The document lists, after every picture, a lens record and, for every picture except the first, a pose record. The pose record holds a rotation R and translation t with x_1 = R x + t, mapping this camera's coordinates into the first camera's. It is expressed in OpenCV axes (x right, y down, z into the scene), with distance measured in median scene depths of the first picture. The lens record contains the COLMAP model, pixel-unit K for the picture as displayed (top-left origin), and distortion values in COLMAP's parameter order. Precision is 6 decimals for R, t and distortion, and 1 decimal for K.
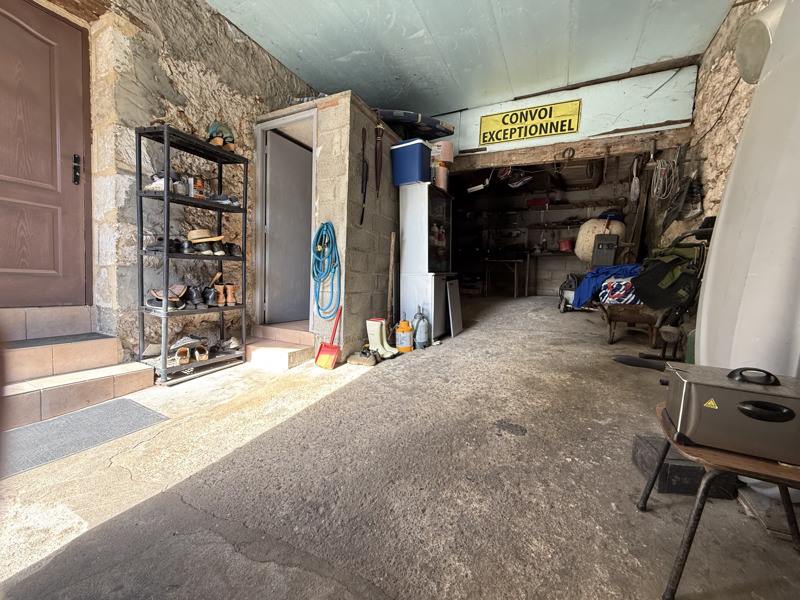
lens RADIAL K [[317.1, 0, 397.8], [0, 317.1, 301.1], [0, 0, 1]] dist [-0.001451, -0.000096]
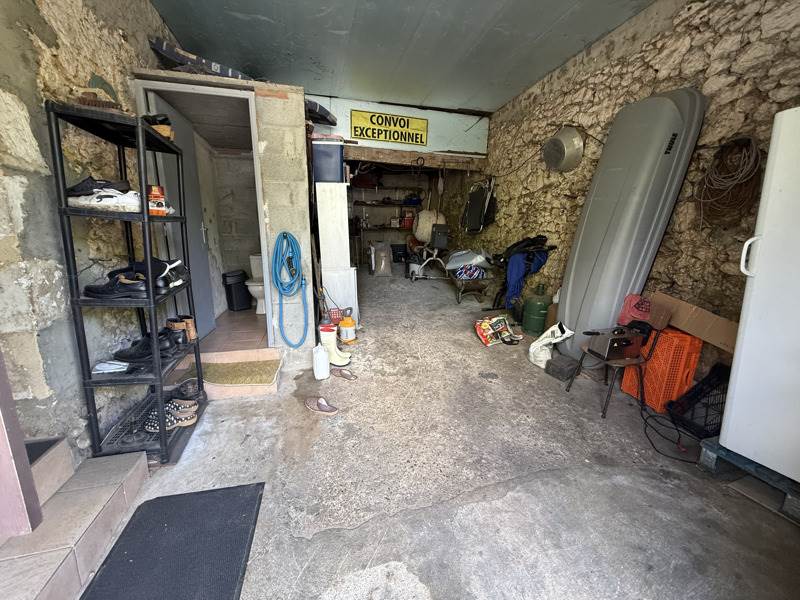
lens RADIAL K [[317.1, 0, 397.8], [0, 317.1, 301.1], [0, 0, 1]] dist [-0.001451, -0.000096]
pose [[0.744850, -0.165353, 0.646419, -0.528641], [0.064533, 0.982117, 0.176866, -0.162873], [-0.664104, -0.090023, 0.742200, 0.059844]]
